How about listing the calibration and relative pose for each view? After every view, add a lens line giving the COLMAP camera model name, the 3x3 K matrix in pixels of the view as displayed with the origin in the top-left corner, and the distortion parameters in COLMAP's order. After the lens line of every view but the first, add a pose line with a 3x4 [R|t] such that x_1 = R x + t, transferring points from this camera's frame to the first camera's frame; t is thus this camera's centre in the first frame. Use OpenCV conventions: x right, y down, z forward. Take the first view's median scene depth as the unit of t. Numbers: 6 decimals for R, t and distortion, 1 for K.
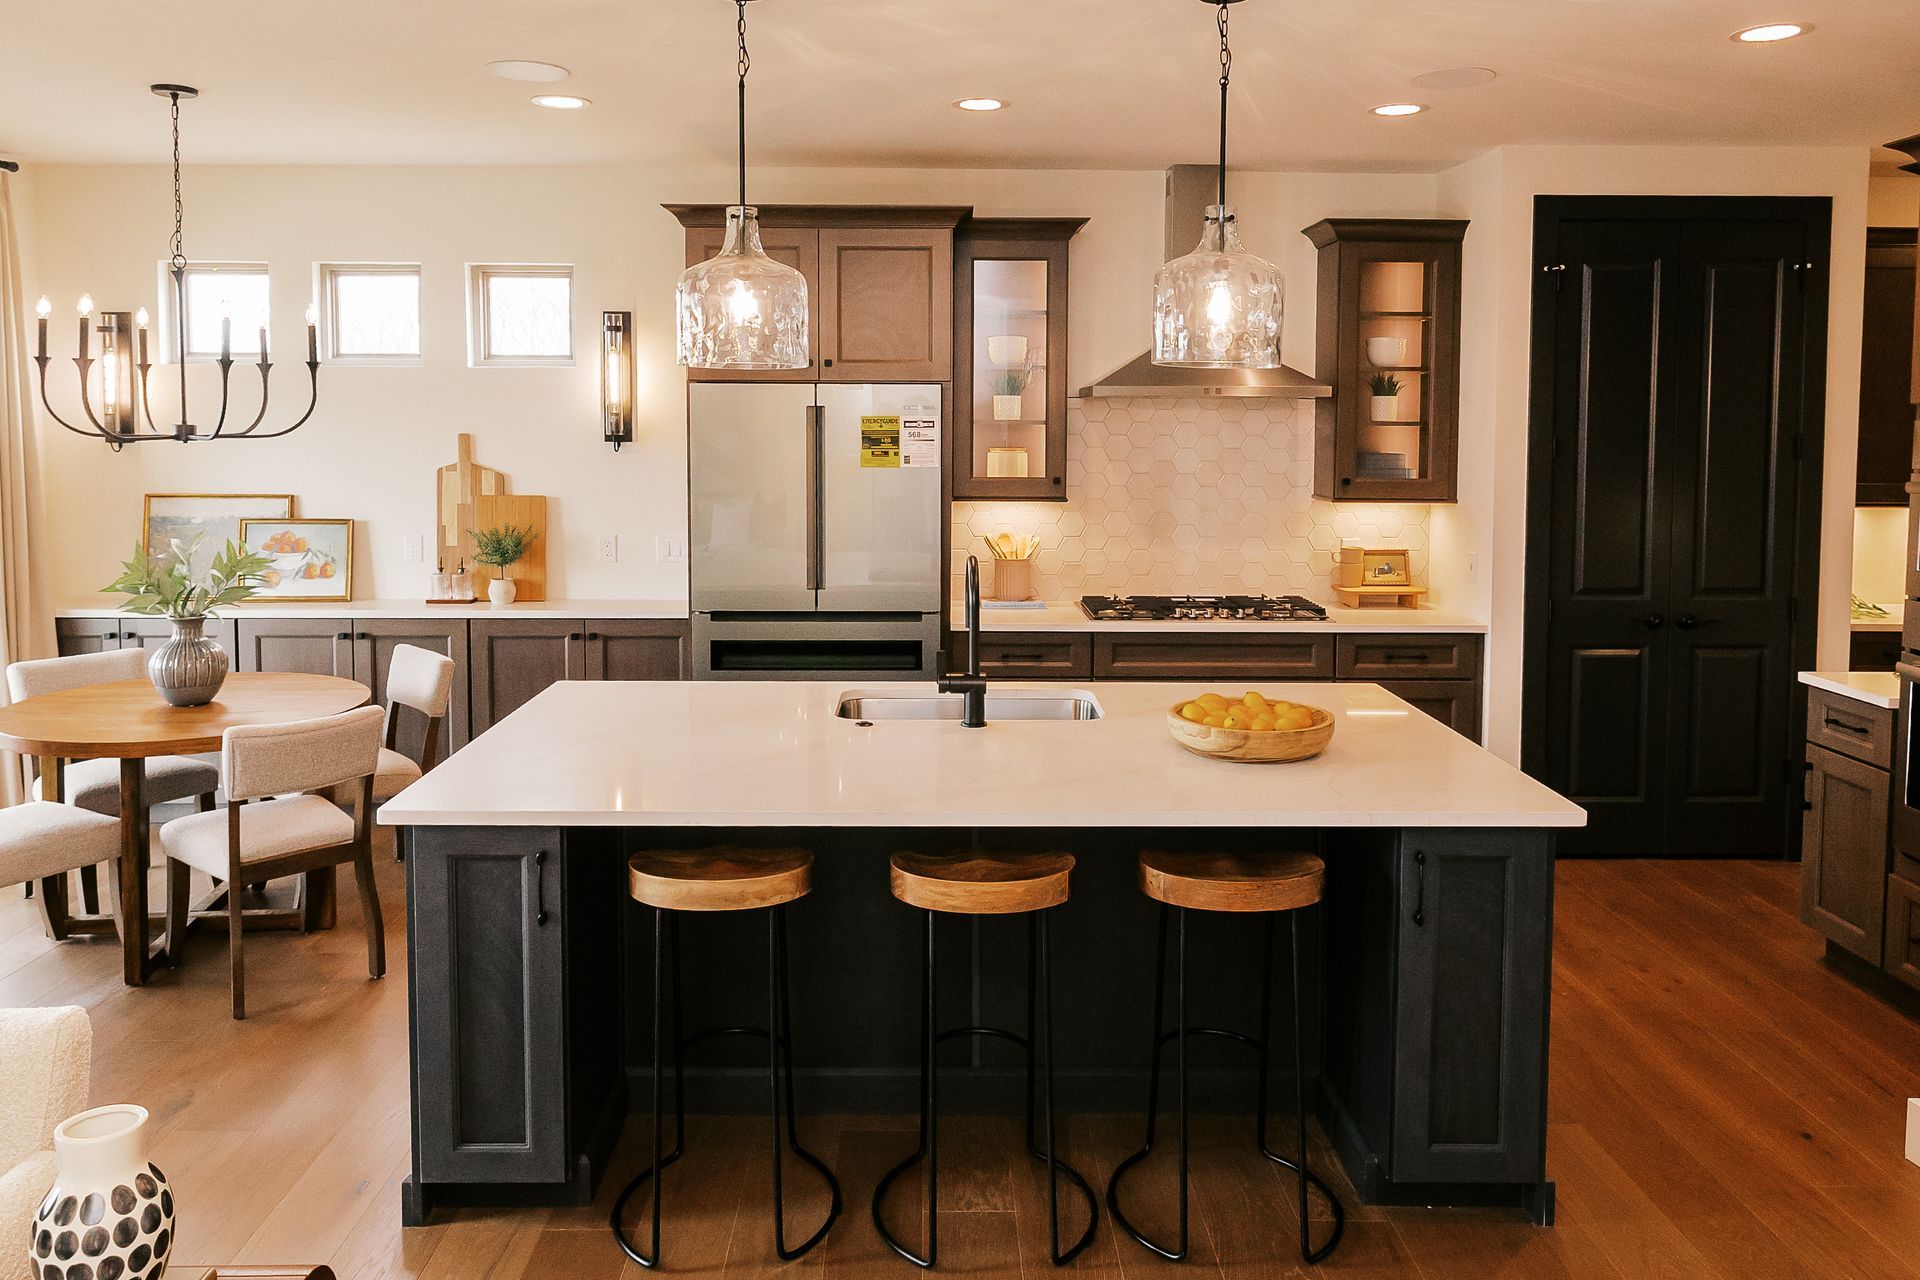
lens RADIAL K [[1355.2, 0, 959.5], [0, 1355.2, 539.9], [0, 0, 1]] dist [-0.023506, 0.001722]
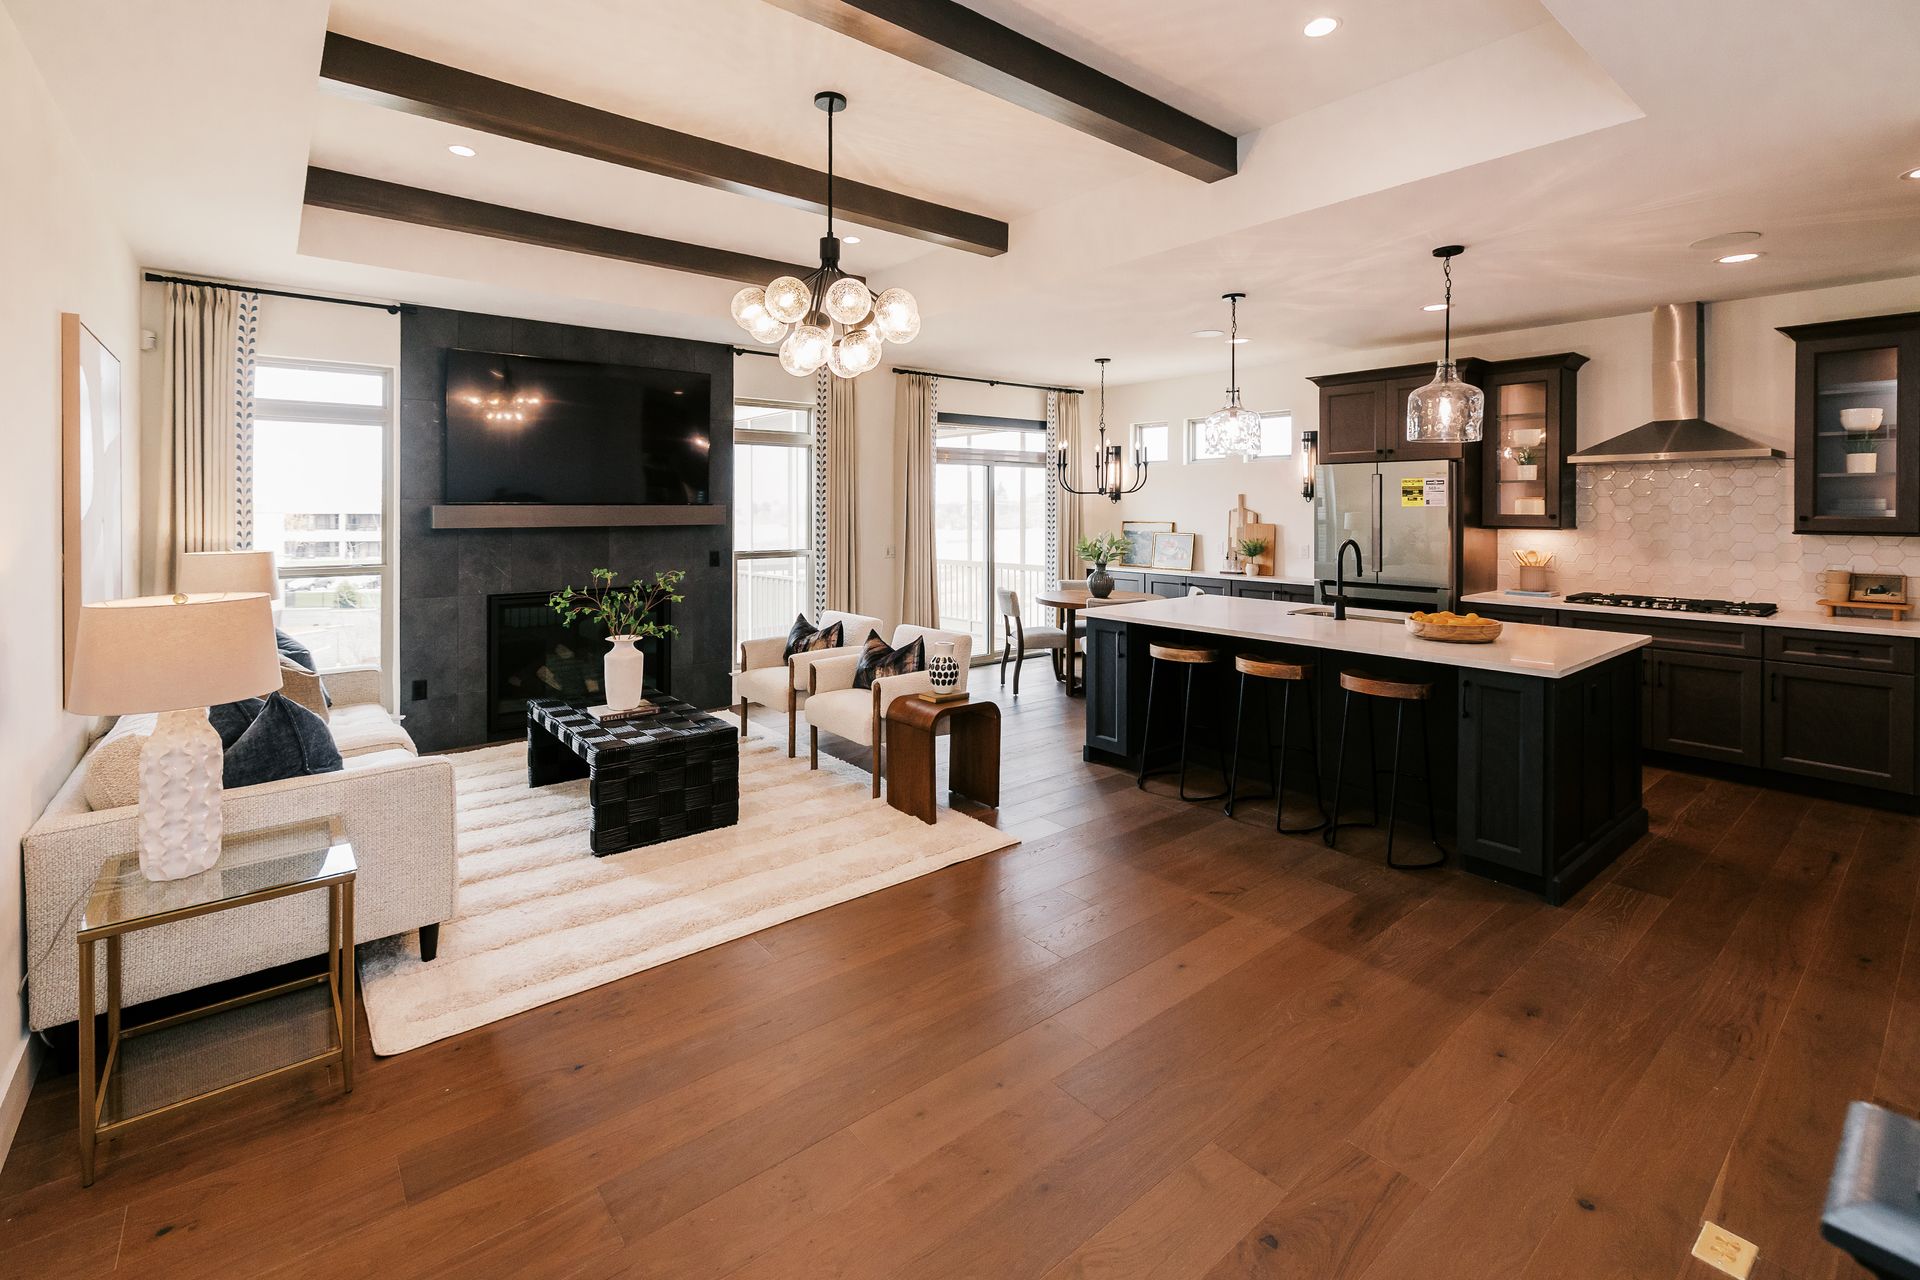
lens RADIAL K [[846.6, 0, 923.7], [0, 846.6, 535.2], [0, 0, 1]] dist [-0.006775, 0.001991]
pose [[0.612839, 0.023567, -0.789856, 0.401139], [-0.062073, 0.997902, -0.018388, 0.042351], [0.787766, 0.060298, 0.613016, -0.199668]]
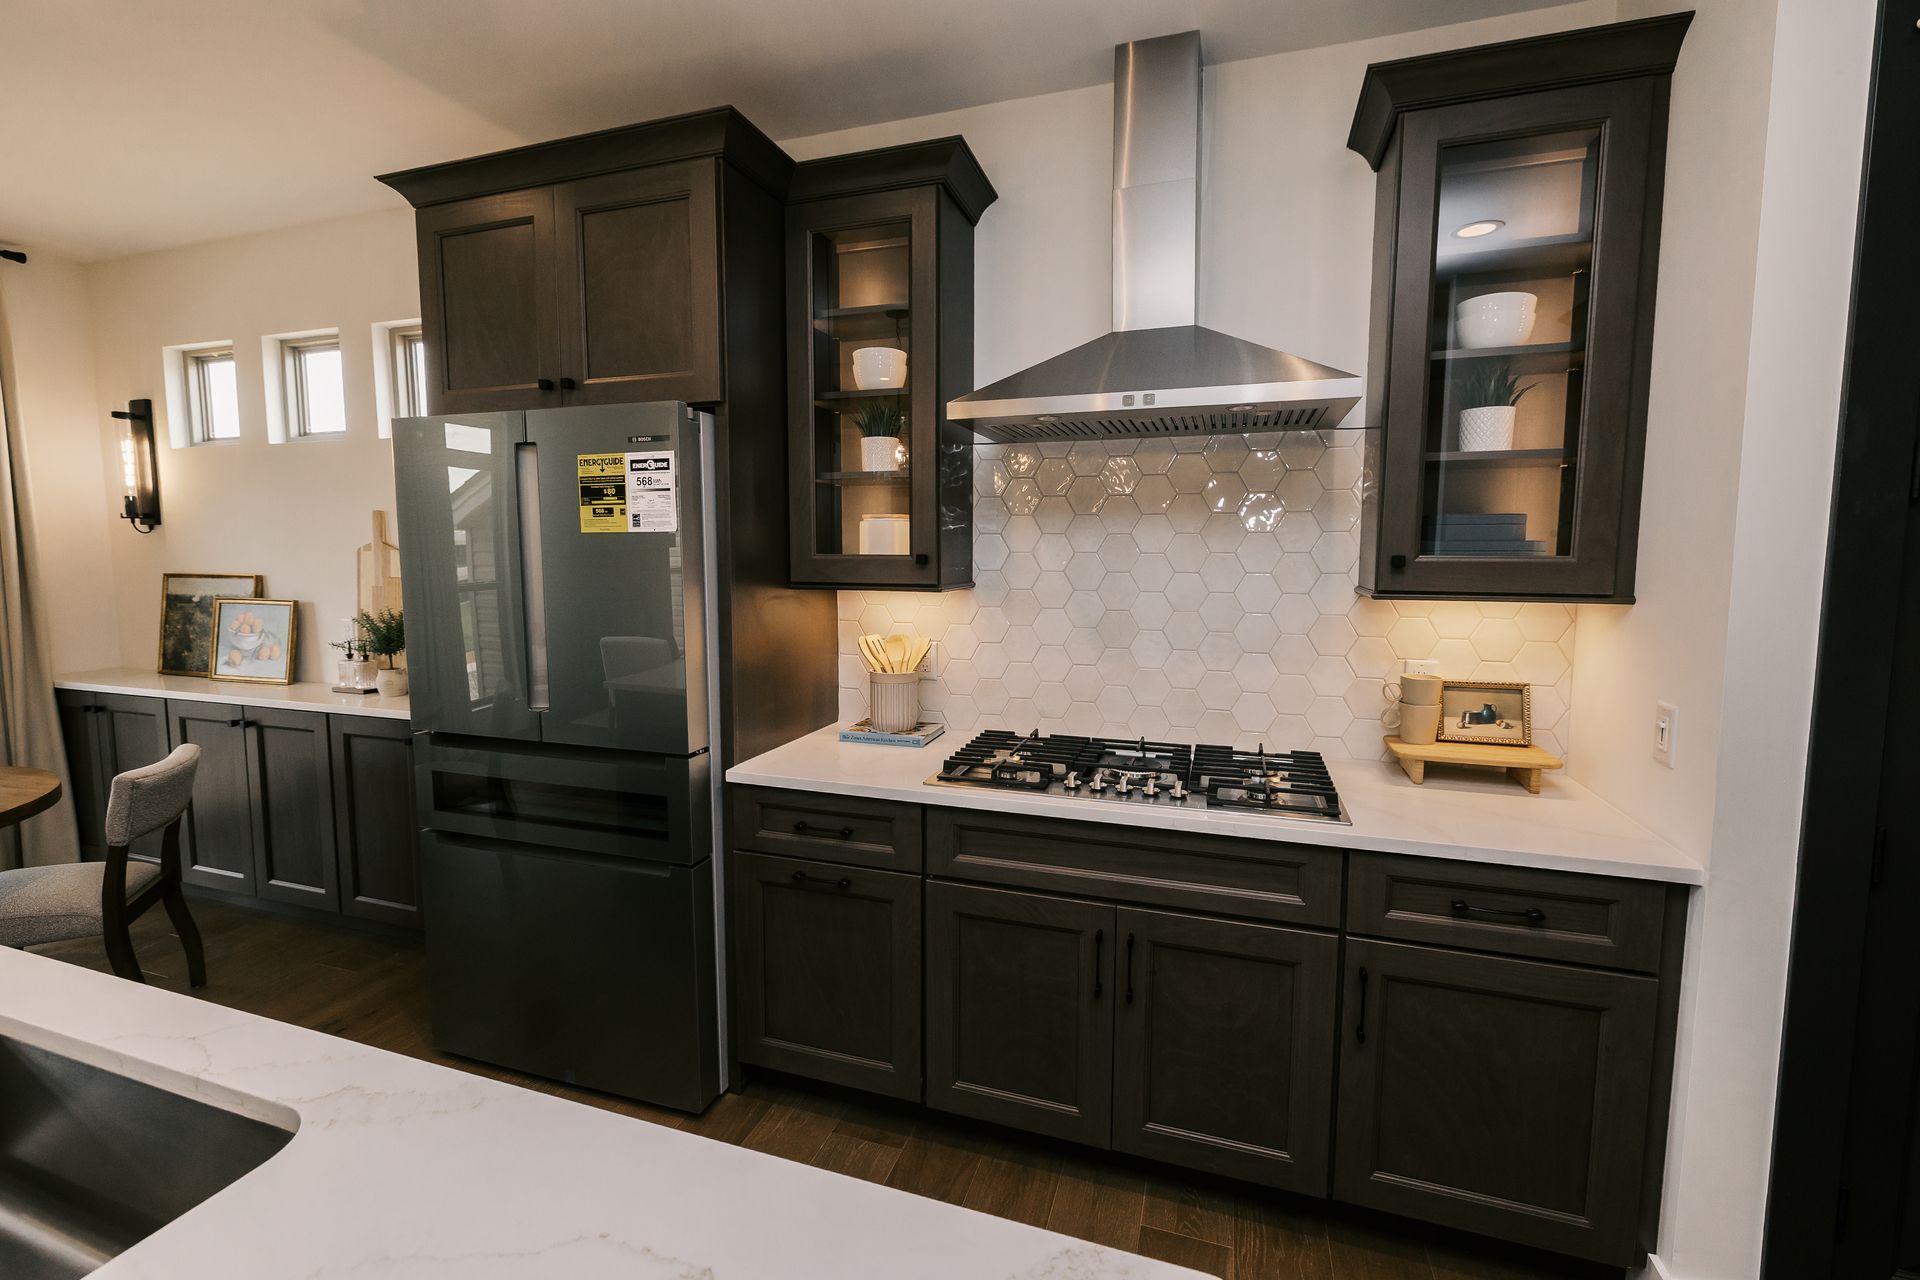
lens RADIAL K [[840.5, 0, 980.6], [0, 840.5, 649.1], [0, 0, 1]] dist [-0.003846, 0.003300]
pose [[0.952509, 0.034692, -0.302528, 0.223311], [-0.024855, 0.999032, 0.036308, -0.014994], [0.303494, -0.027064, 0.952449, 0.607543]]
